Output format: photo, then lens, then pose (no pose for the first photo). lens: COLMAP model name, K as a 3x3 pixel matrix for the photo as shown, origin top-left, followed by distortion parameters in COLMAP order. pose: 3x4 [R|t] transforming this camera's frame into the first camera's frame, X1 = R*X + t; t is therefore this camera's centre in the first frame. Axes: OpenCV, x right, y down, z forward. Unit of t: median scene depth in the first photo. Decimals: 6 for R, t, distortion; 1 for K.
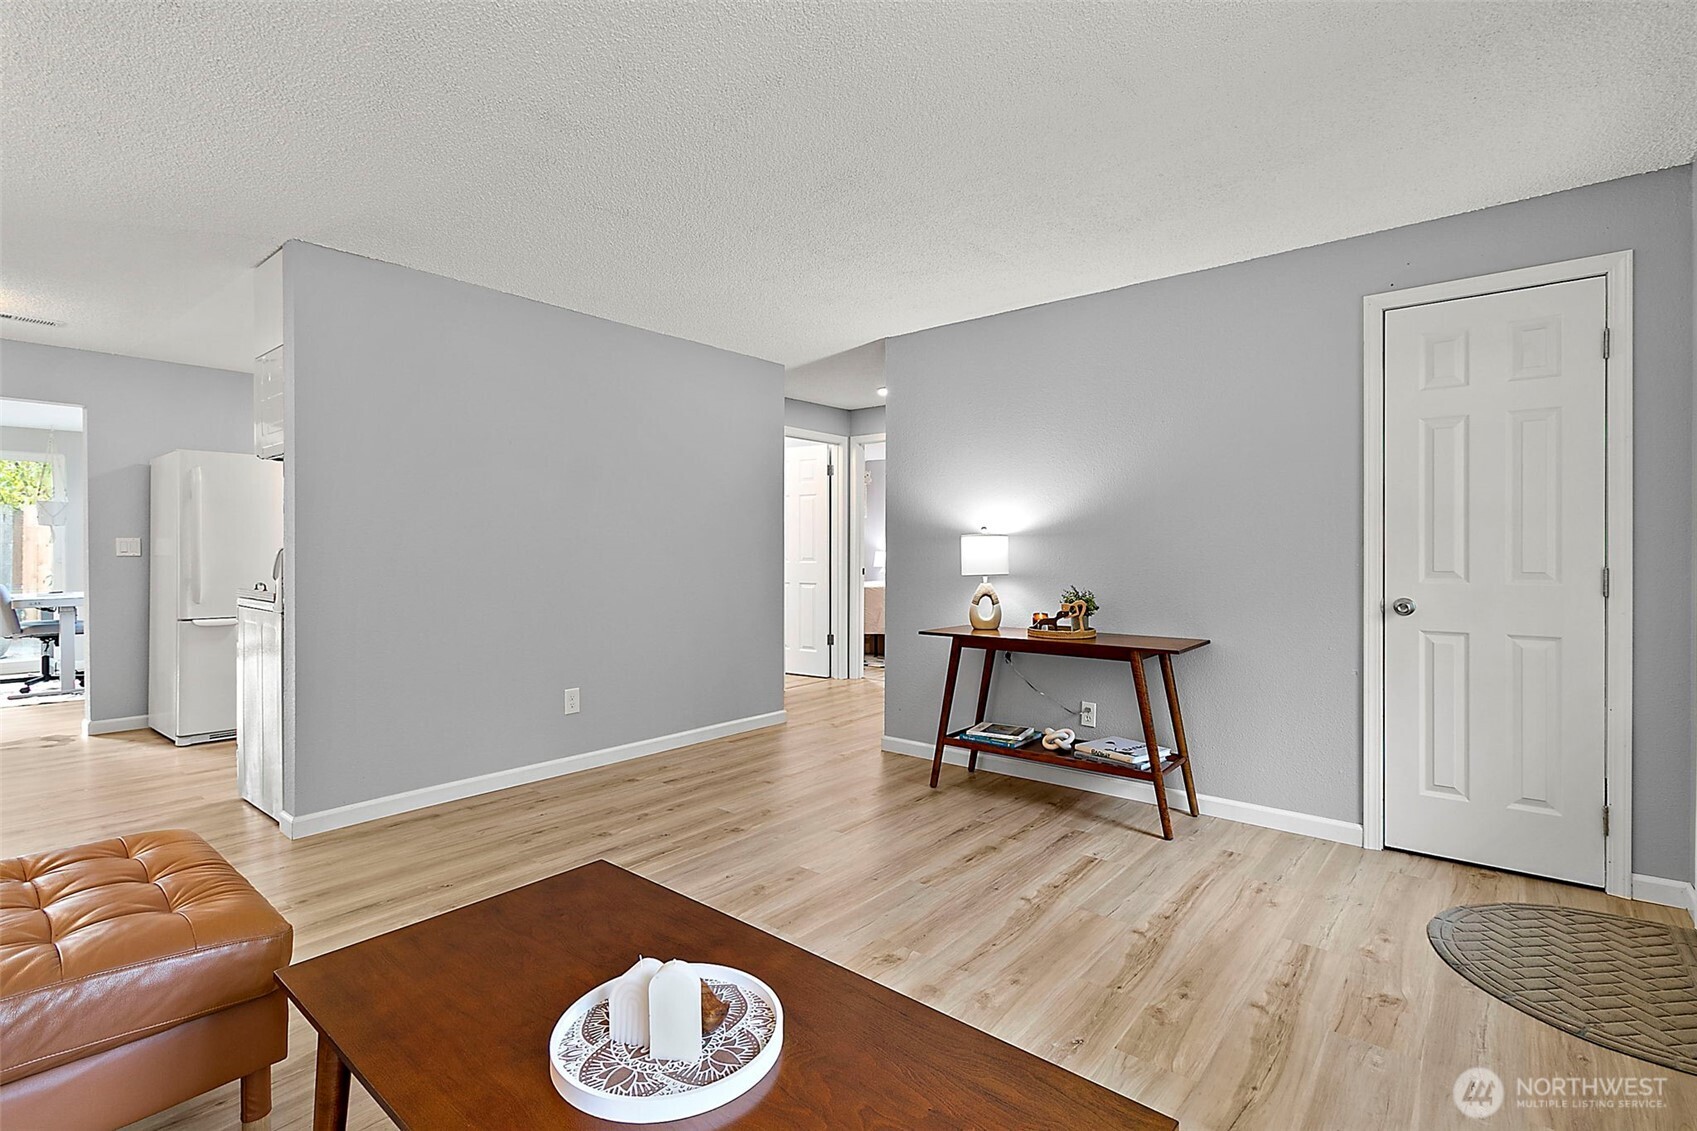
lens RADIAL K [[799.2, 0, 853.9], [0, 799.2, 552.0], [0, 0, 1]] dist [-0.003067, -0.000161]
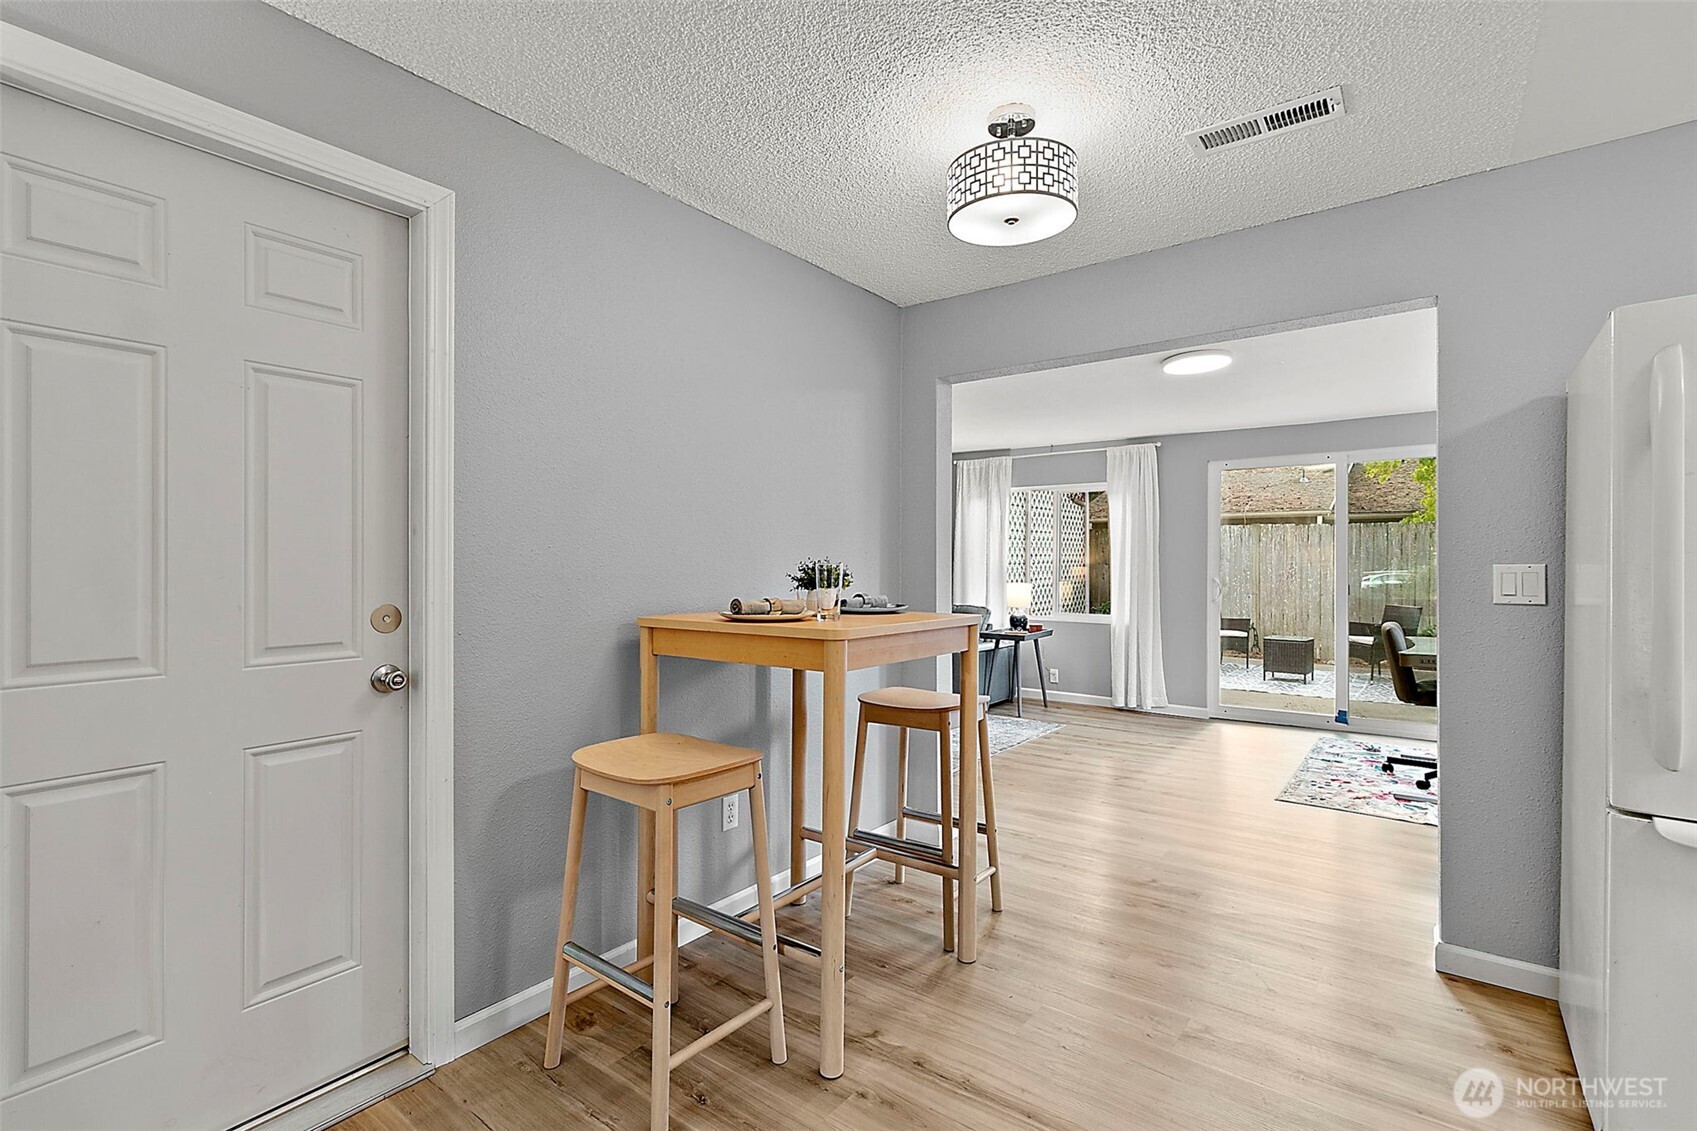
lens RADIAL K [[800.5, 0, 848.5], [0, 800.5, 565.5], [0, 0, 1]] dist [-0.000489, -0.000179]
pose [[0.045600, -0.000037, -0.998960, -0.475256], [0.001281, 0.999999, 0.000021, -0.017595], [0.998959, -0.001281, 0.045600, 0.602392]]
